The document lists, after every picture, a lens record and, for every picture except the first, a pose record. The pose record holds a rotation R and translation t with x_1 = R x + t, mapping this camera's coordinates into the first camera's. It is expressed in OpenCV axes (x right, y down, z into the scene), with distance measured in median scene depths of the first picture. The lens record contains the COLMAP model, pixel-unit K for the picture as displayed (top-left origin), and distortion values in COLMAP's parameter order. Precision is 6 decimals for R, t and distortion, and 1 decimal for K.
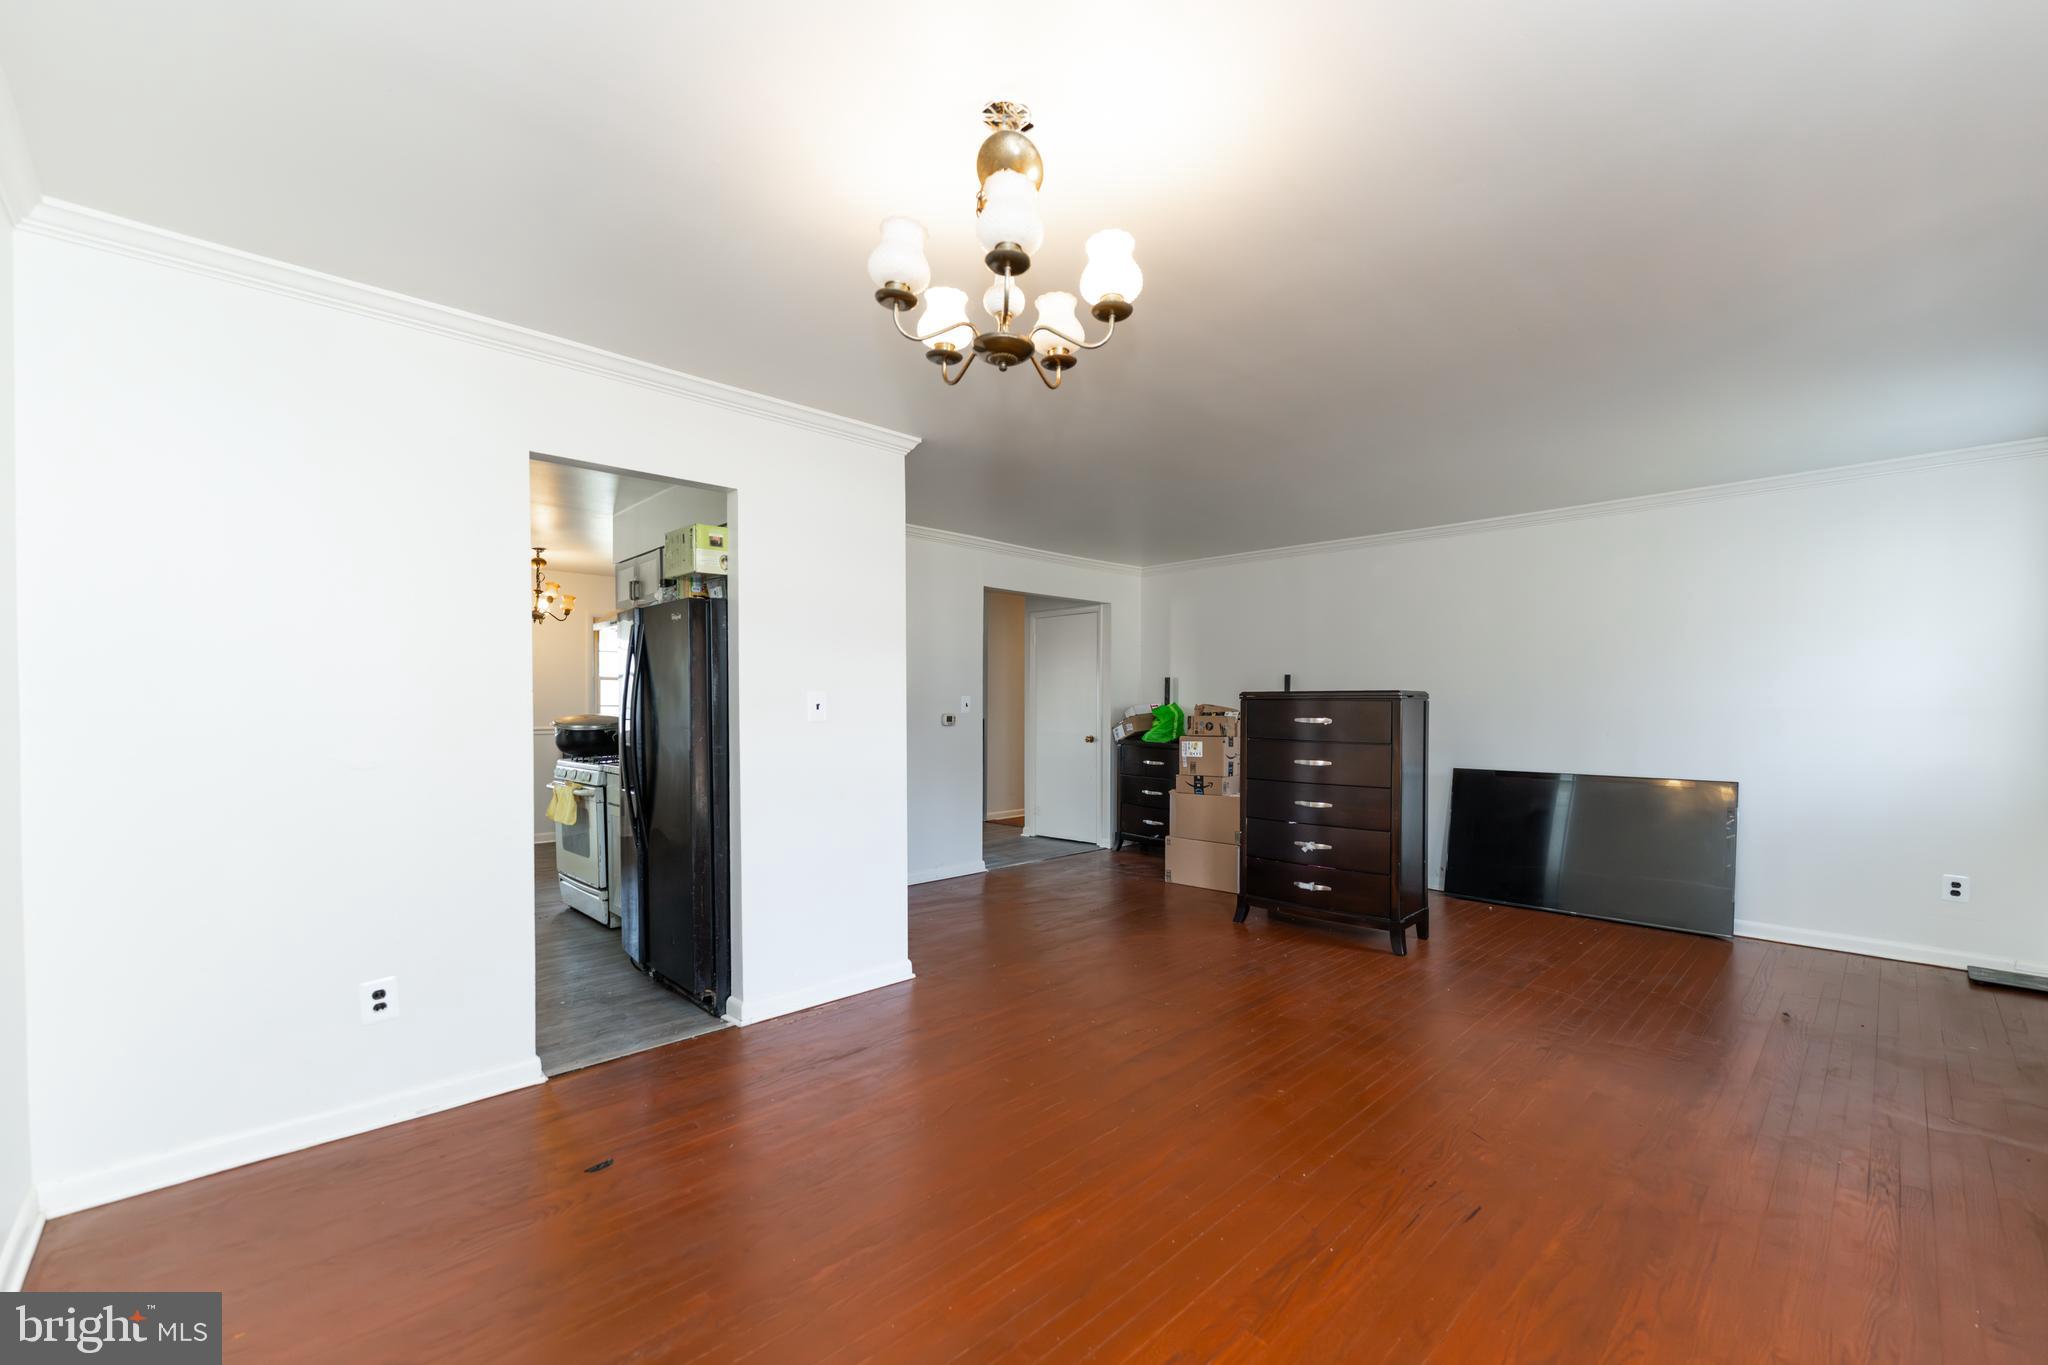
lens RADIAL K [[819.2, 0, 1024.0], [0, 819.2, 682.5], [0, 0, 1]] dist [0.000585, 0.000061]
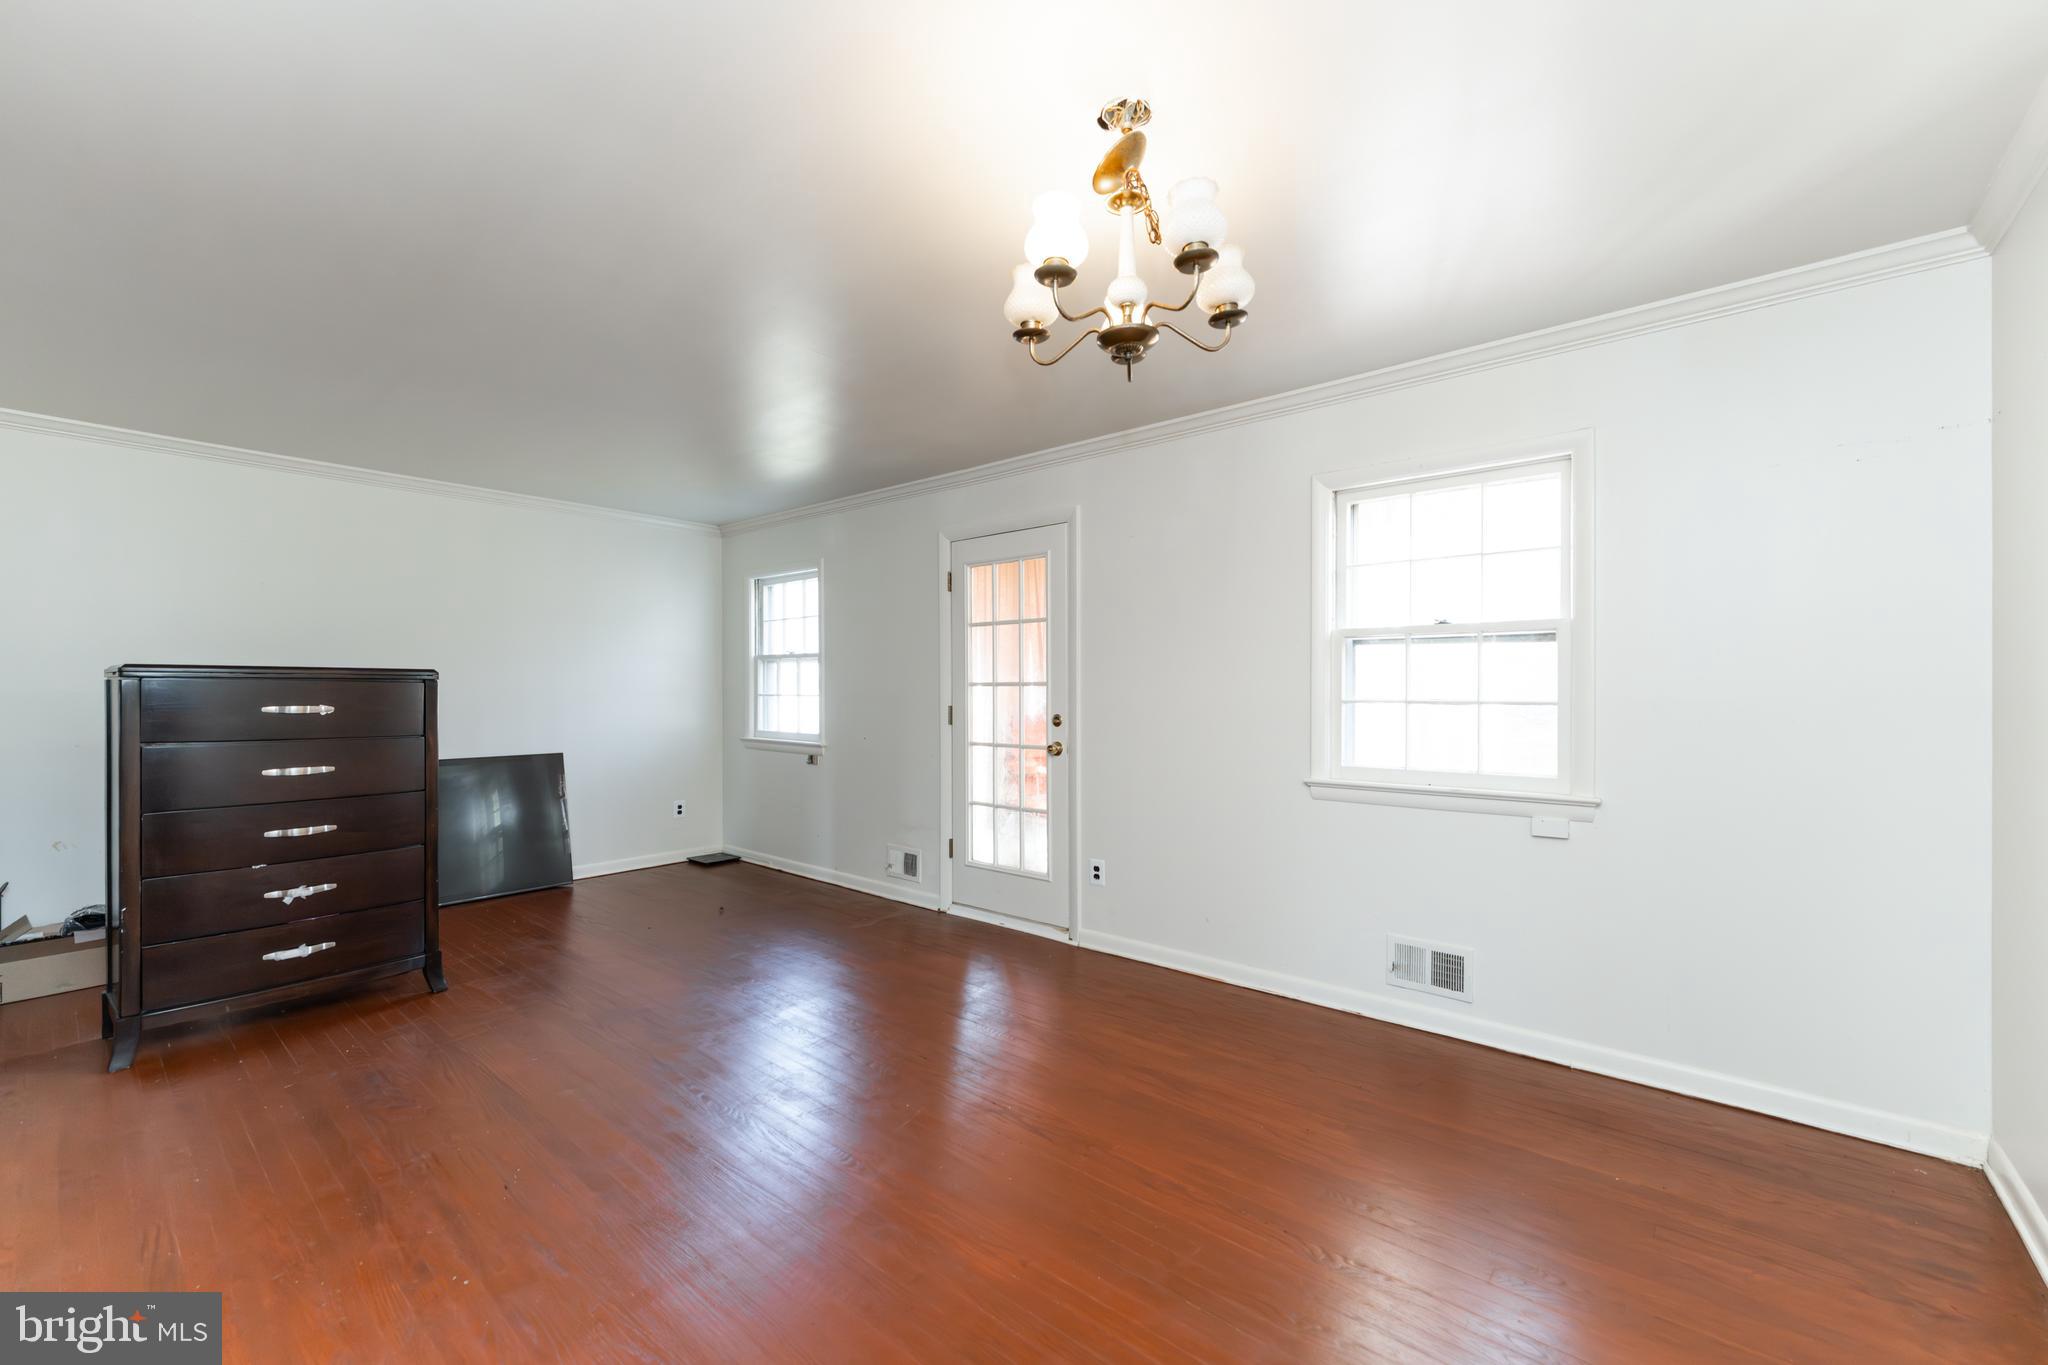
lens RADIAL K [[819.2, 0, 1024.0], [0, 819.2, 682.5], [0, 0, 1]] dist [0.000585, 0.000061]
pose [[-0.111772, 0.012723, 0.993652, -0.407237], [-0.032625, 0.999332, -0.016466, 0.016128], [-0.993198, -0.034258, -0.111282, 0.488366]]
